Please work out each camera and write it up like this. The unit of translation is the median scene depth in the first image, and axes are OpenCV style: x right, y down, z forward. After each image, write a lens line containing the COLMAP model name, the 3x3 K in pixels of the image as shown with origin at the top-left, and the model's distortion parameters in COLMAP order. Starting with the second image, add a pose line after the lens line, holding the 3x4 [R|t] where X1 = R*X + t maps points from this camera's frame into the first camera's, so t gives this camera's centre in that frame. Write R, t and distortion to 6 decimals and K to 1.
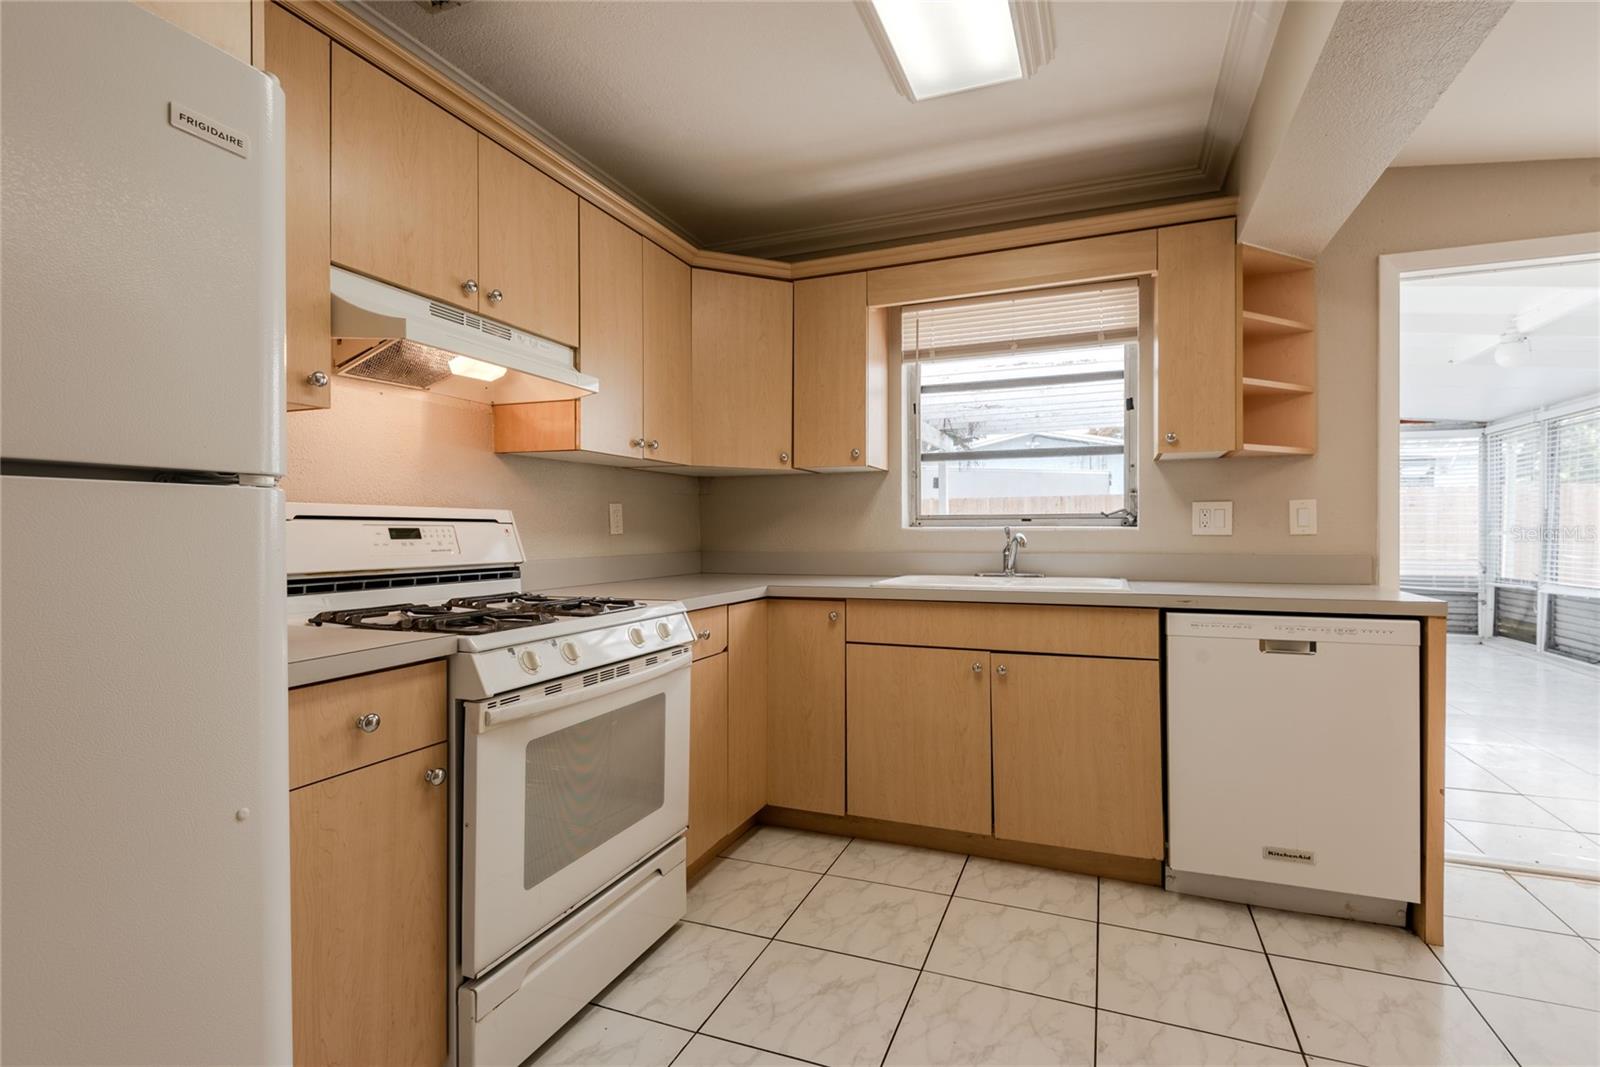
lens RADIAL K [[765.4, 0, 800.0], [0, 765.4, 533.5], [0, 0, 1]] dist [0.029027, -0.000403]
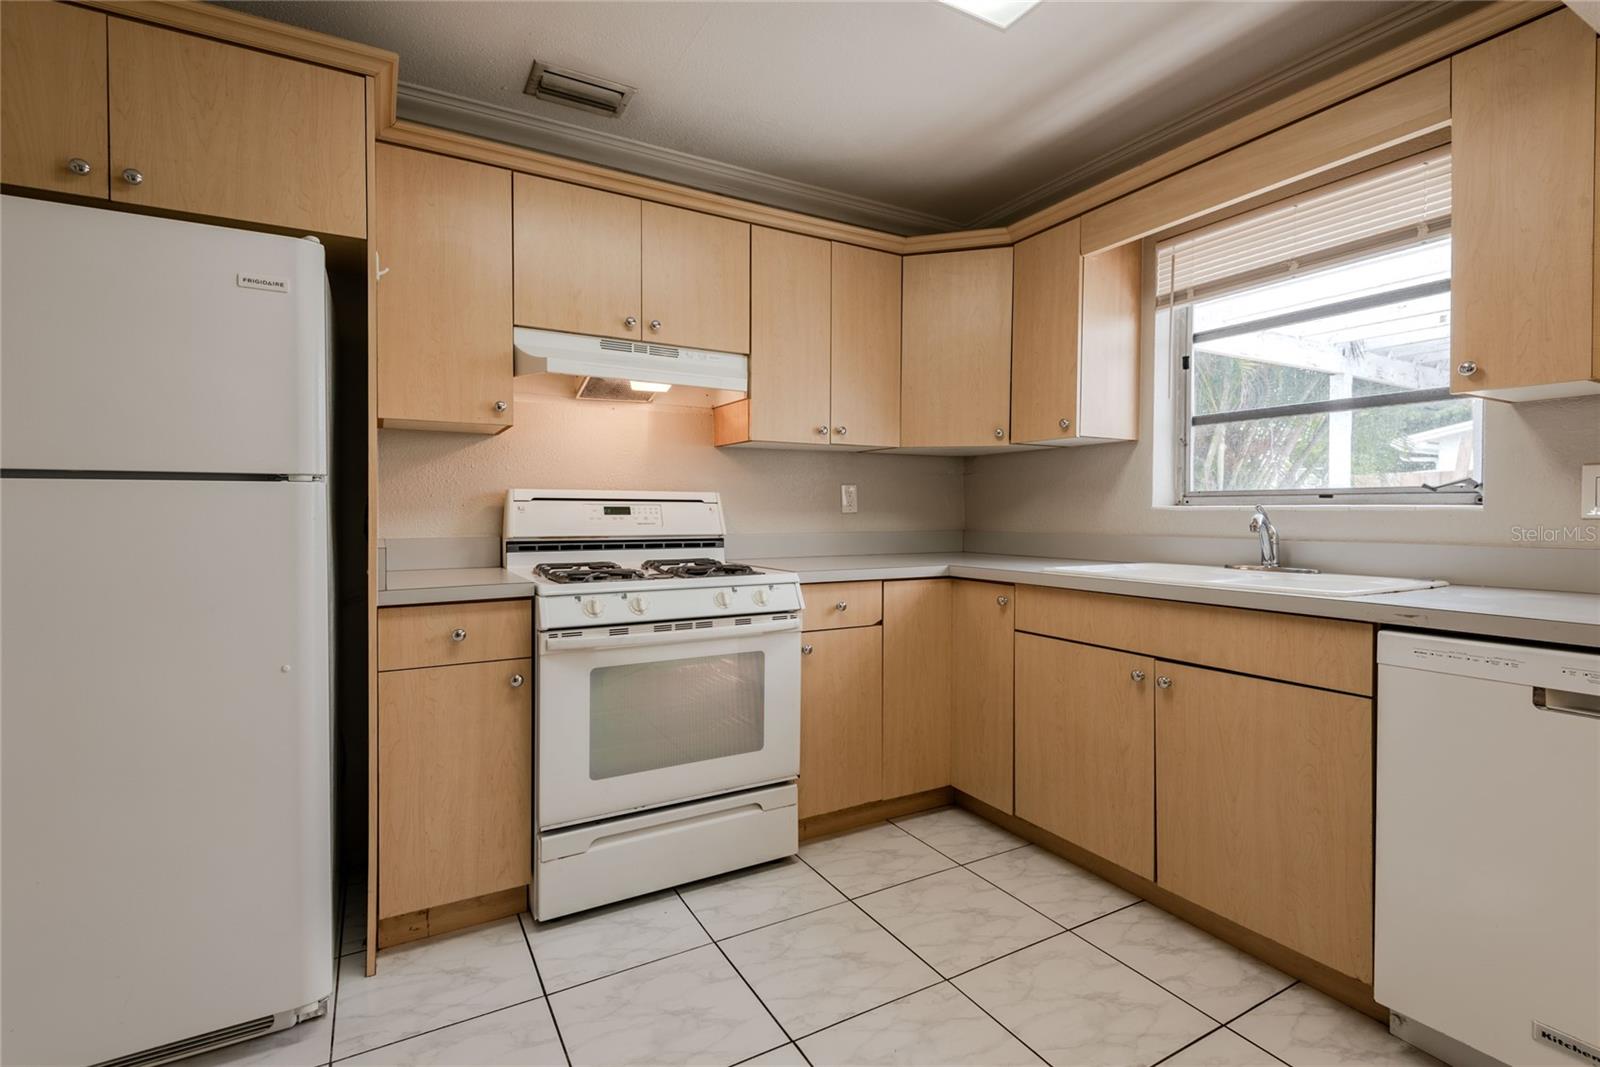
lens RADIAL K [[736.6, 0, 802.1], [0, 736.6, 524.4], [0, 0, 1]] dist [0.036405, -0.022288]
pose [[0.779738, 0.014832, -0.625930, 0.475959], [-0.005433, 0.999842, 0.016924, 0.000345], [0.626082, -0.009796, 0.779696, 0.160770]]
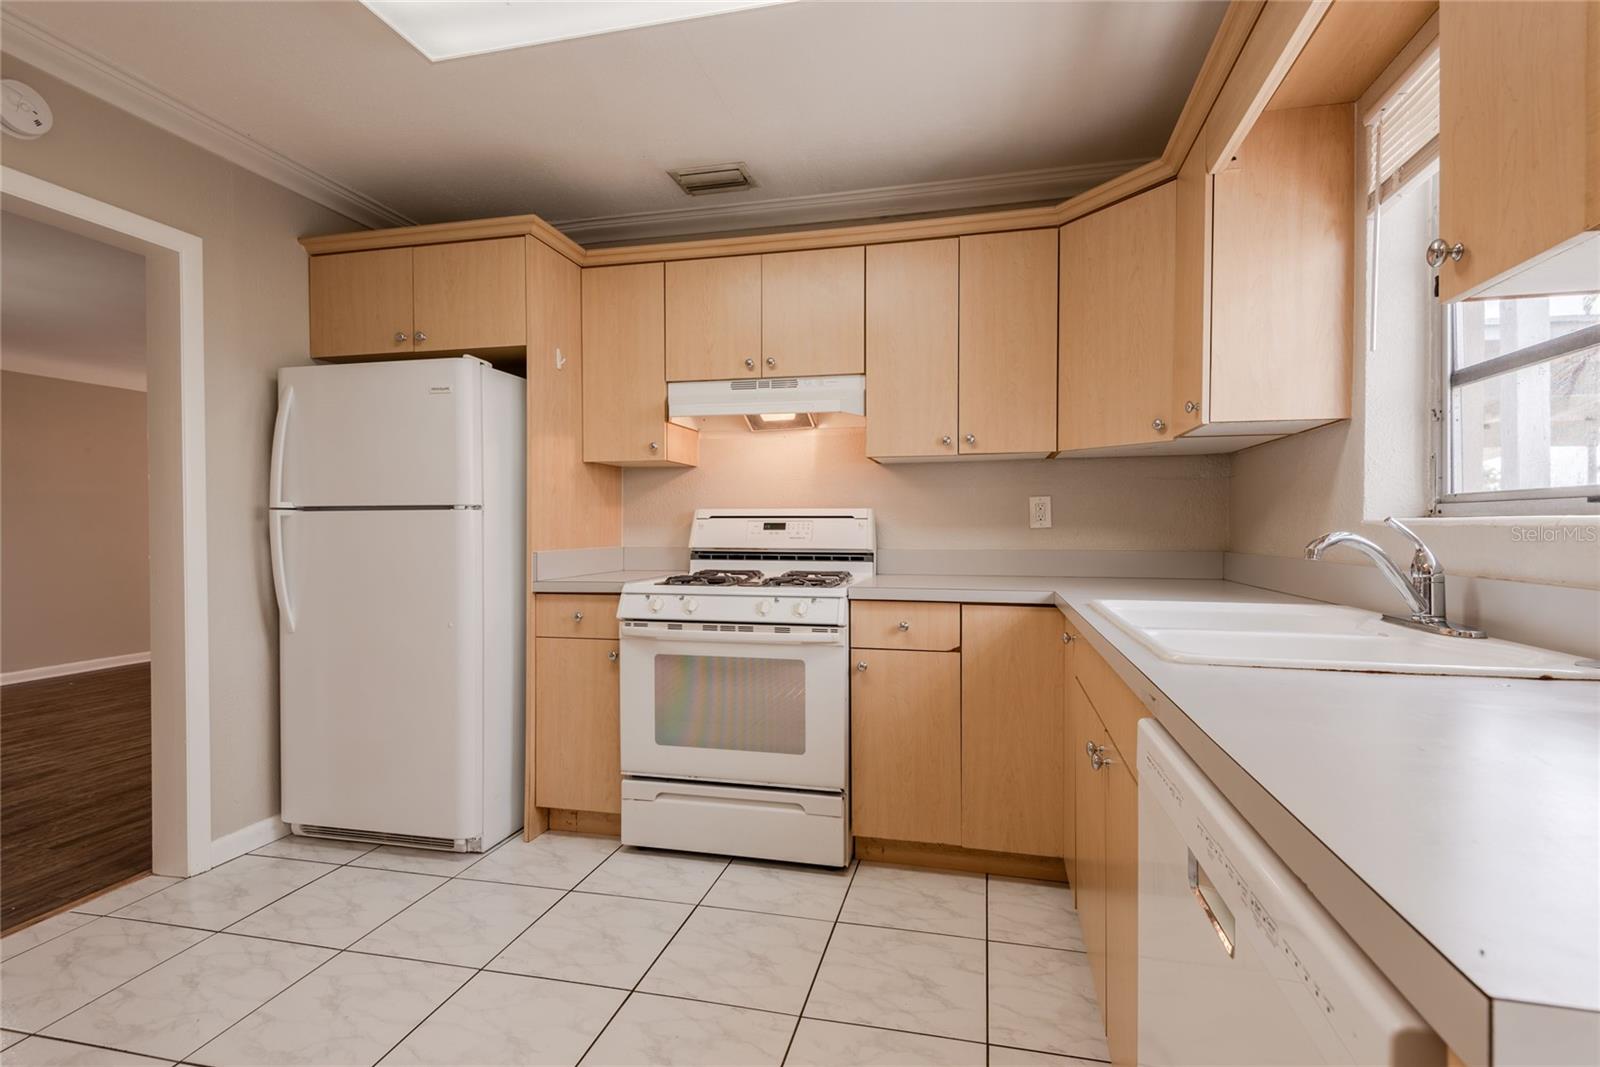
lens RADIAL K [[748.0, 0, 816.0], [0, 748.0, 531.7], [0, 0, 1]] dist [0.034487, -0.000451]
pose [[0.147336, 0.012271, -0.989010, 0.845325], [-0.002088, 0.999925, 0.012095, -0.006377], [0.989084, 0.000283, 0.147351, 0.733649]]
